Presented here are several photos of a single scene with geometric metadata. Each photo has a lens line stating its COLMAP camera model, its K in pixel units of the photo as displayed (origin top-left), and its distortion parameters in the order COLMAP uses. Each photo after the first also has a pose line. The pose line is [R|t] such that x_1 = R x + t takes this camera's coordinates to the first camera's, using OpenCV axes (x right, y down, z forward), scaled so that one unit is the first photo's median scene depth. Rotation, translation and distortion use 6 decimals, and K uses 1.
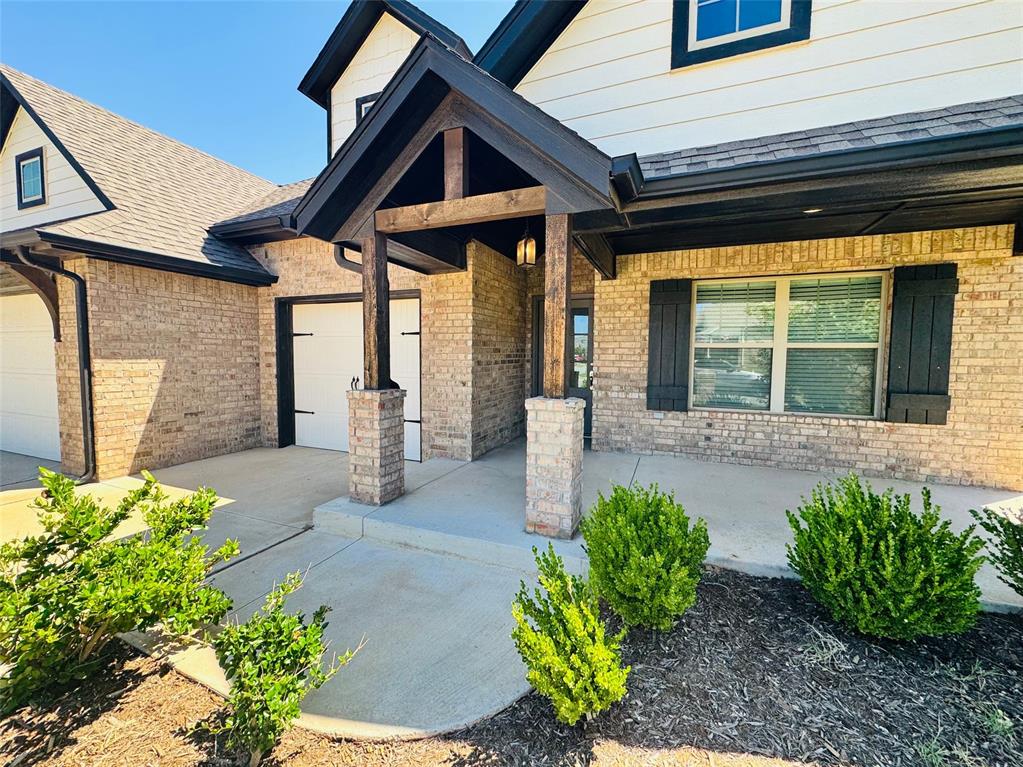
lens RADIAL K [[408.7, 0, 513.3], [0, 408.7, 382.4], [0, 0, 1]] dist [-0.000223, -0.000270]
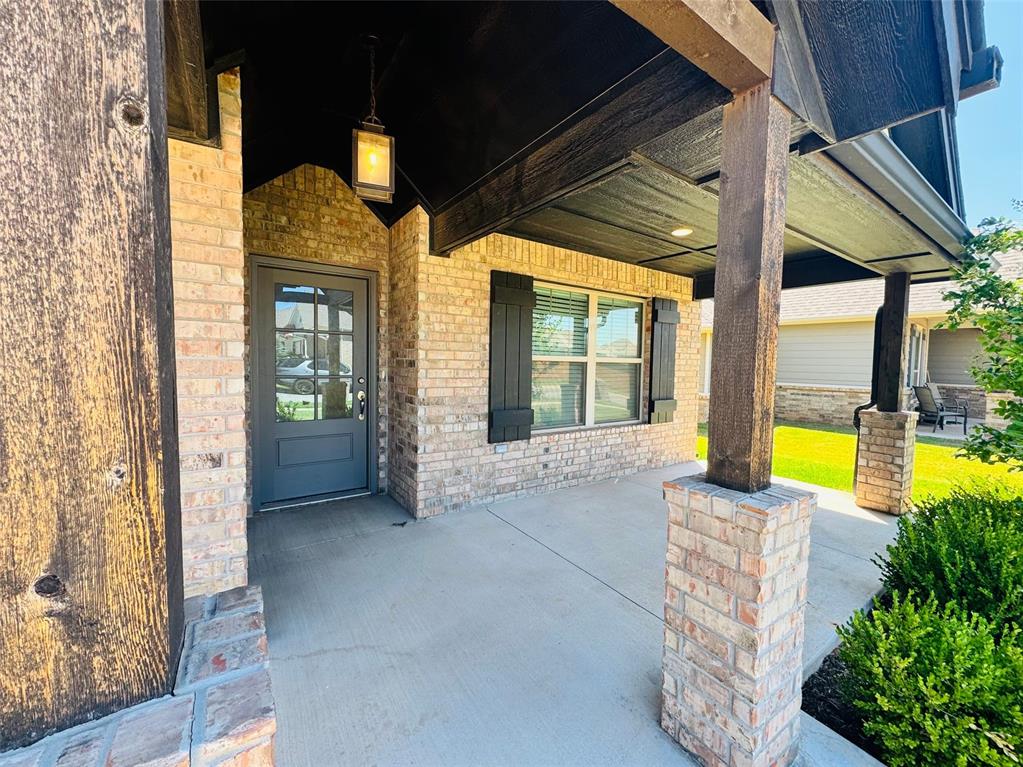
lens RADIAL K [[408.7, 0, 513.3], [0, 408.7, 382.4], [0, 0, 1]] dist [-0.000223, -0.000270]
pose [[0.555371, -0.044309, 0.830422, -0.265714], [0.035949, 0.998925, 0.029258, -0.065627], [-0.830826, 0.013603, 0.556367, 0.559974]]
